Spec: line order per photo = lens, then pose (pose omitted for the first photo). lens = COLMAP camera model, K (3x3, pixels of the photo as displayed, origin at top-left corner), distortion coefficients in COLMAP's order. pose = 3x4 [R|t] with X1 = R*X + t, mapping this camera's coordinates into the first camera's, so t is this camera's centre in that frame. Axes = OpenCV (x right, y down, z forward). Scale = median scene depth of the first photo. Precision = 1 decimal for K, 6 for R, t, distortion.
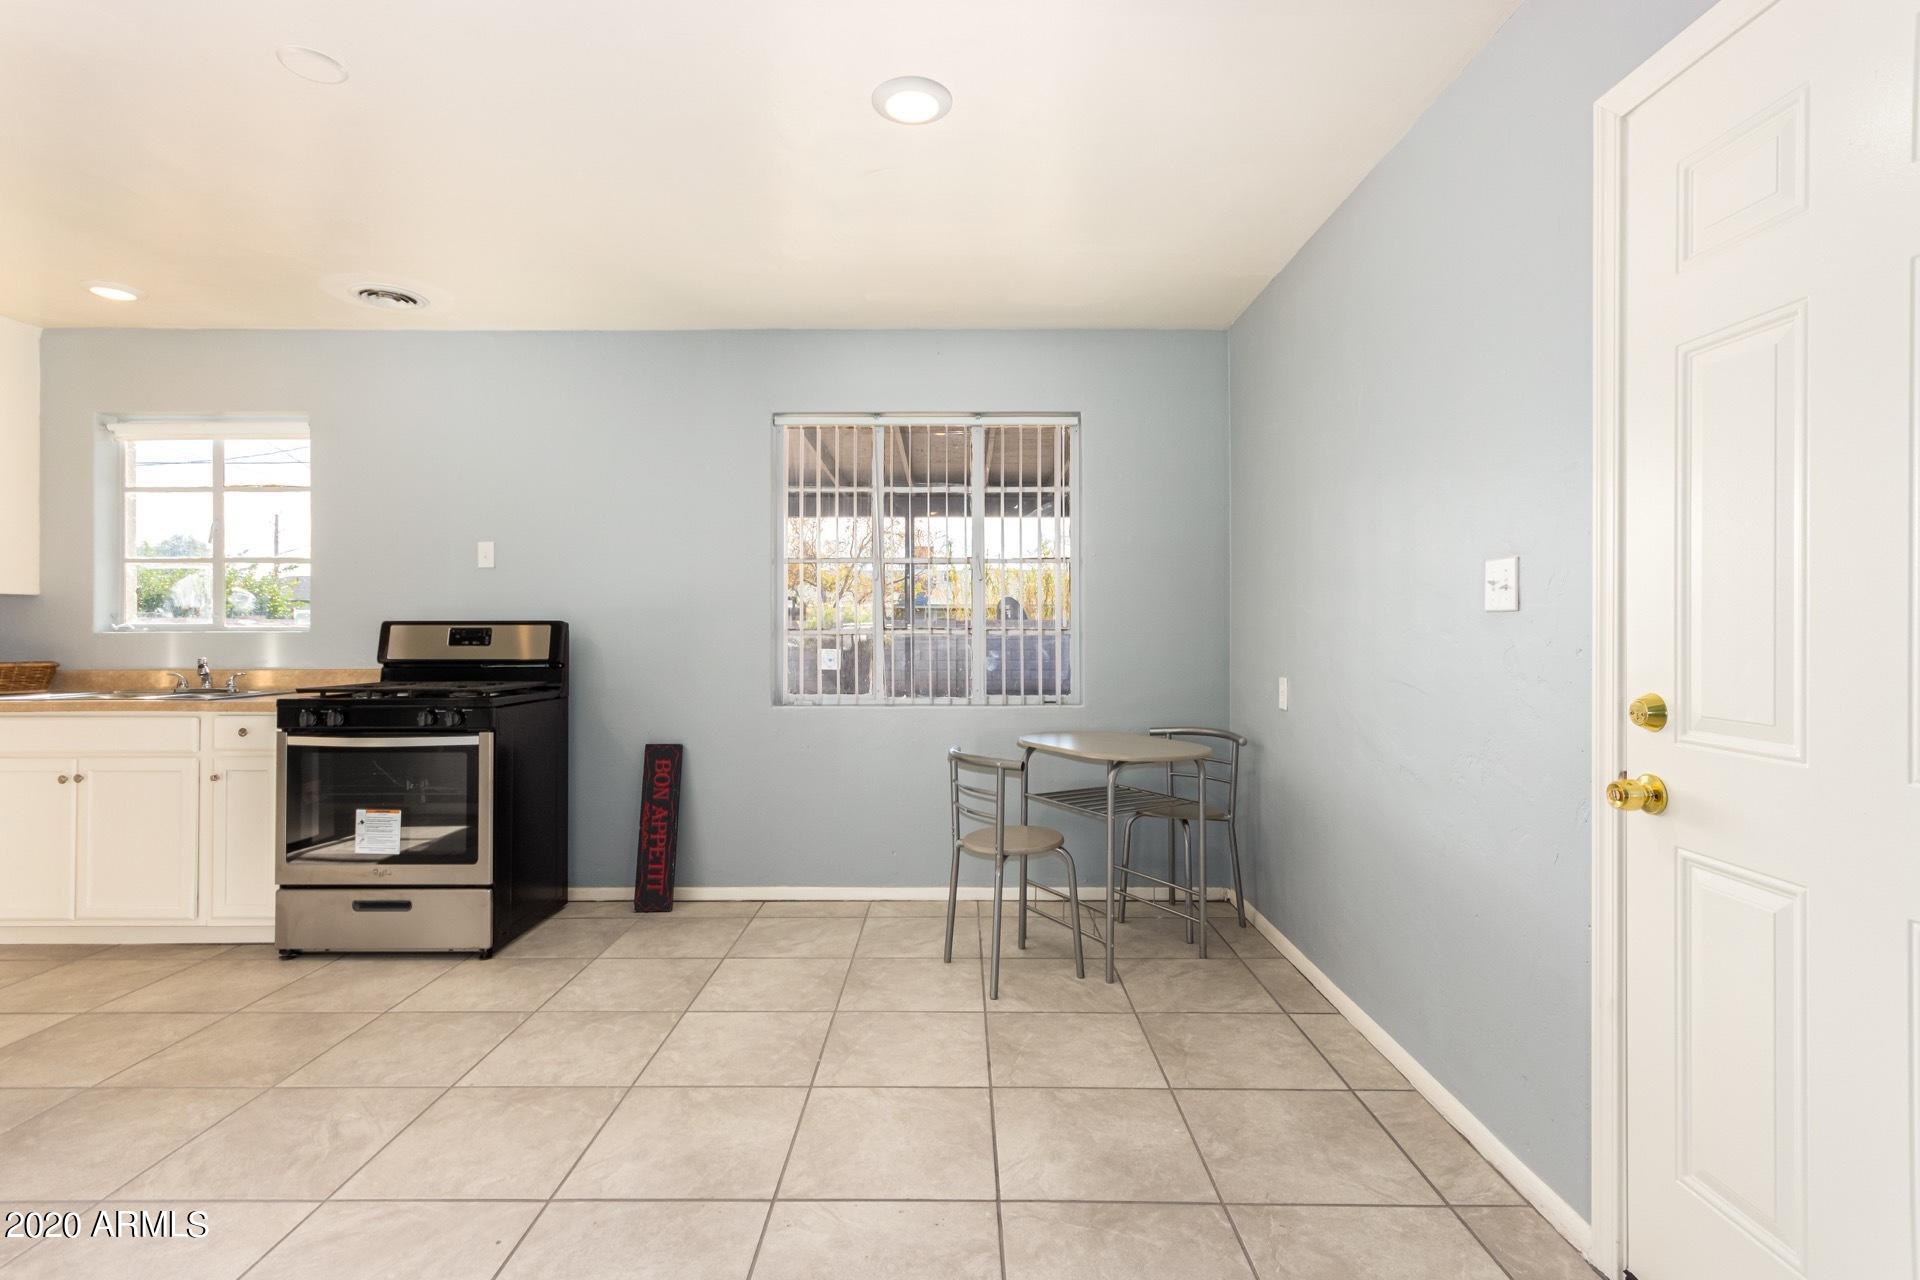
lens RADIAL K [[904.3, 0, 958.6], [0, 904.3, 625.6], [0, 0, 1]] dist [0.001886, 0.000612]
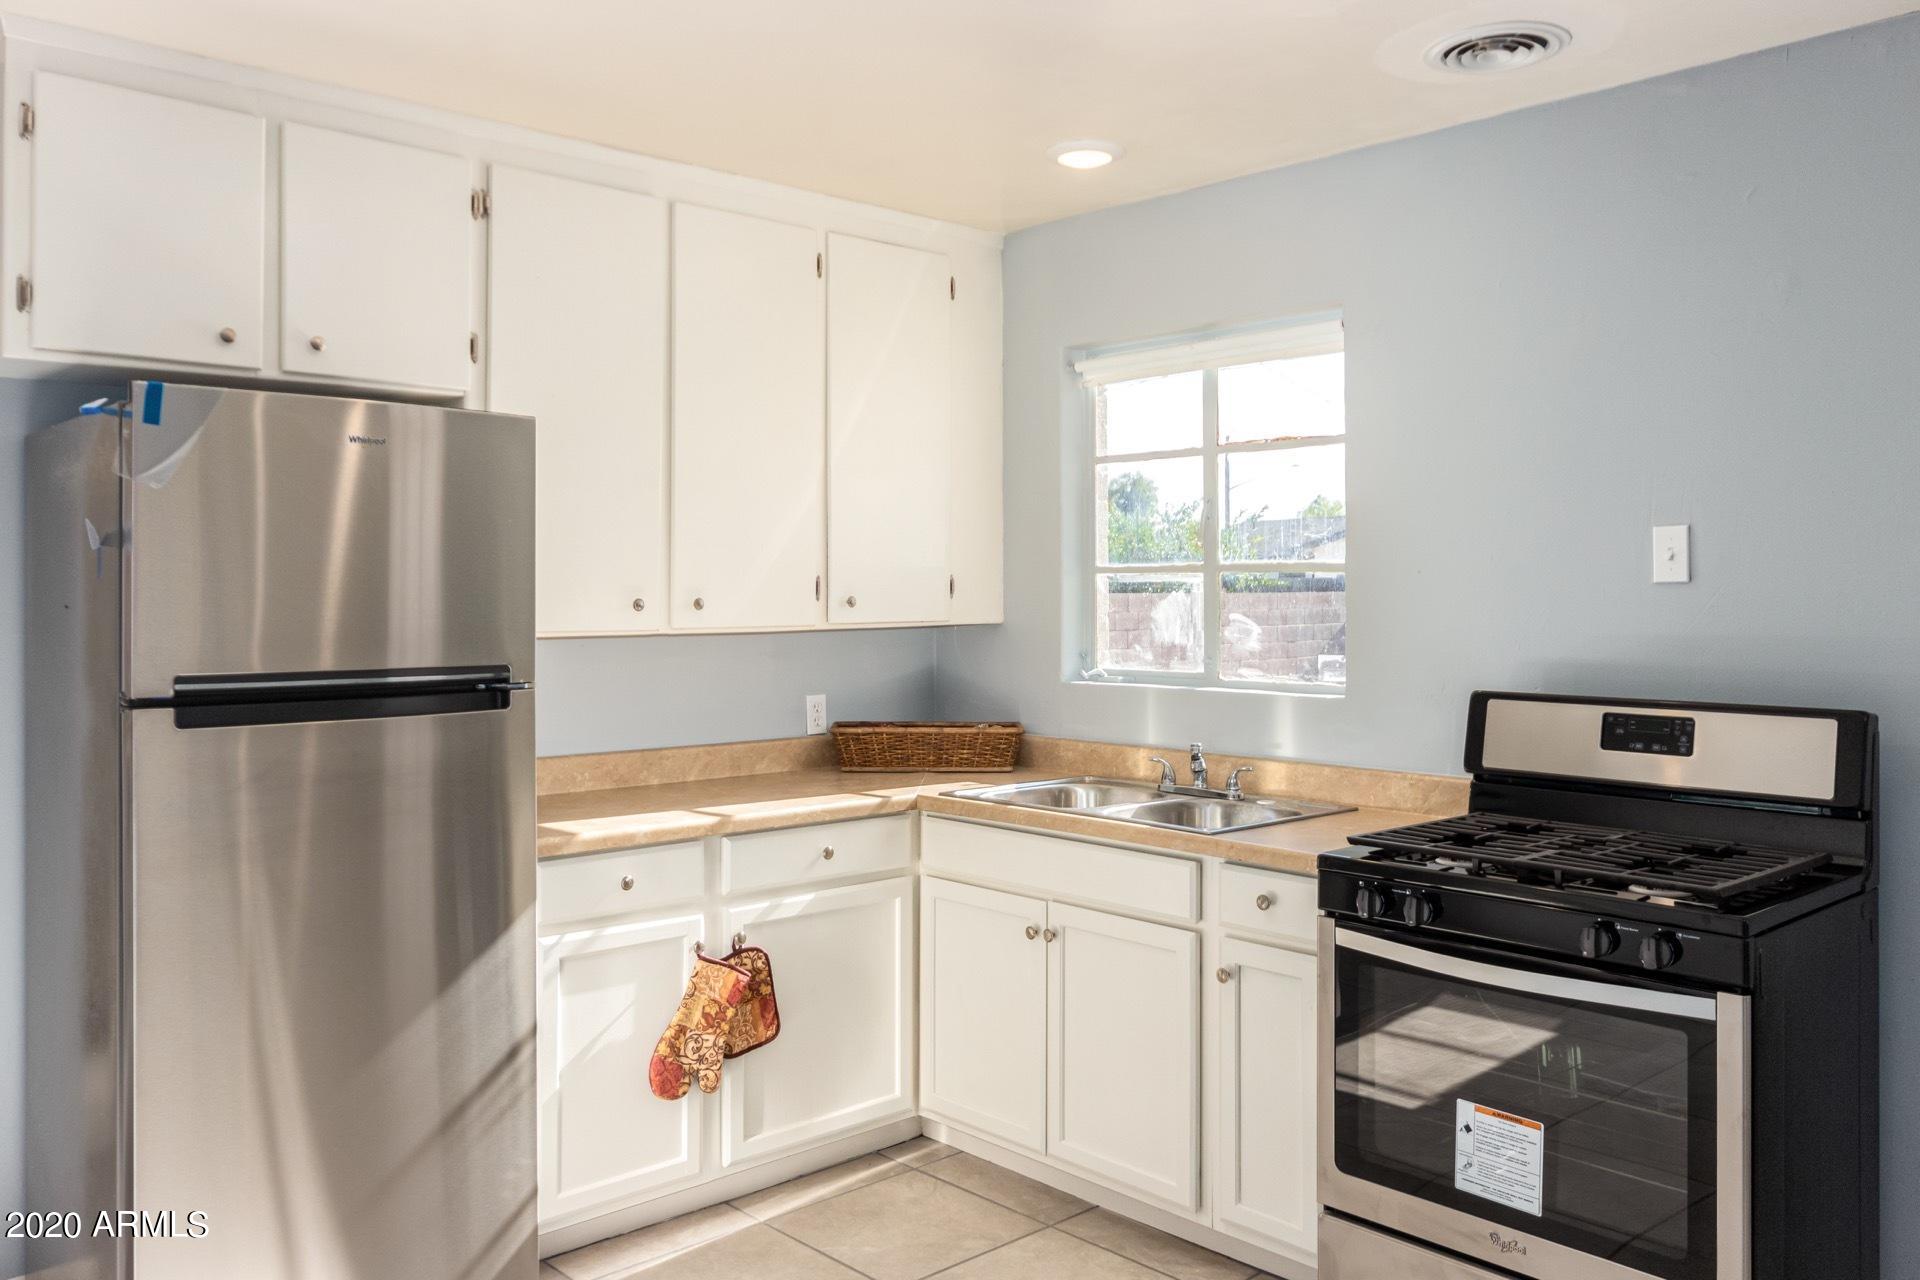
lens RADIAL K [[1506.8, 0, 961.2], [0, 1506.8, 587.3], [0, 0, 1]] dist [0.000757, -0.001322]
pose [[0.683749, -0.000337, -0.729717, -0.209954], [0.005129, 0.999977, 0.004344, -0.068234], [0.729699, -0.006713, 0.683735, 0.203360]]
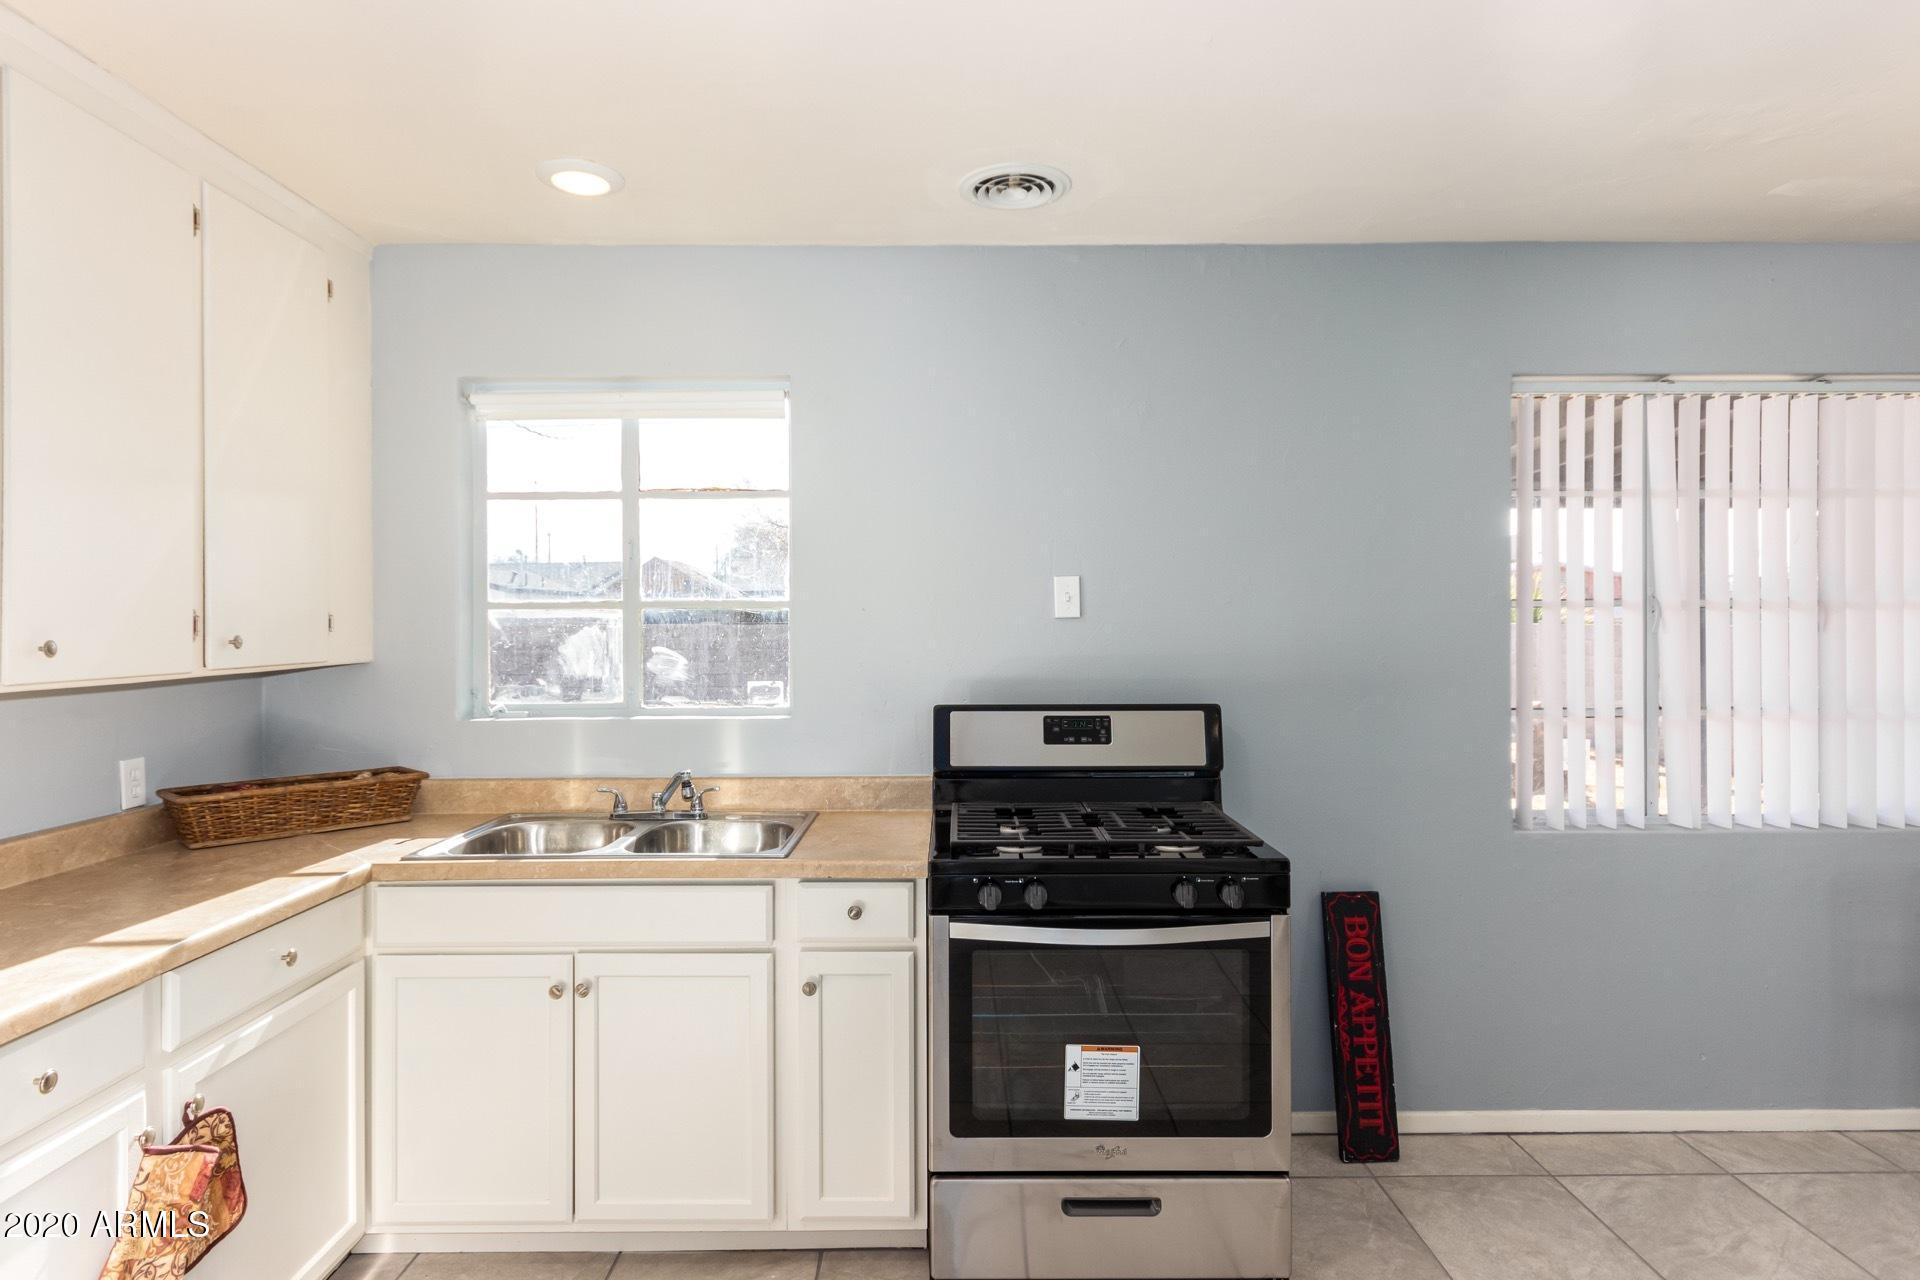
lens RADIAL K [[1058.6, 0, 961.6], [0, 1058.6, 625.0], [0, 0, 1]] dist [0.003563, -0.000799]
pose [[0.999971, -0.003805, 0.006653, -0.619005], [0.003737, 0.999941, 0.010239, -0.068224], [-0.006691, -0.010214, 0.999925, 0.256450]]
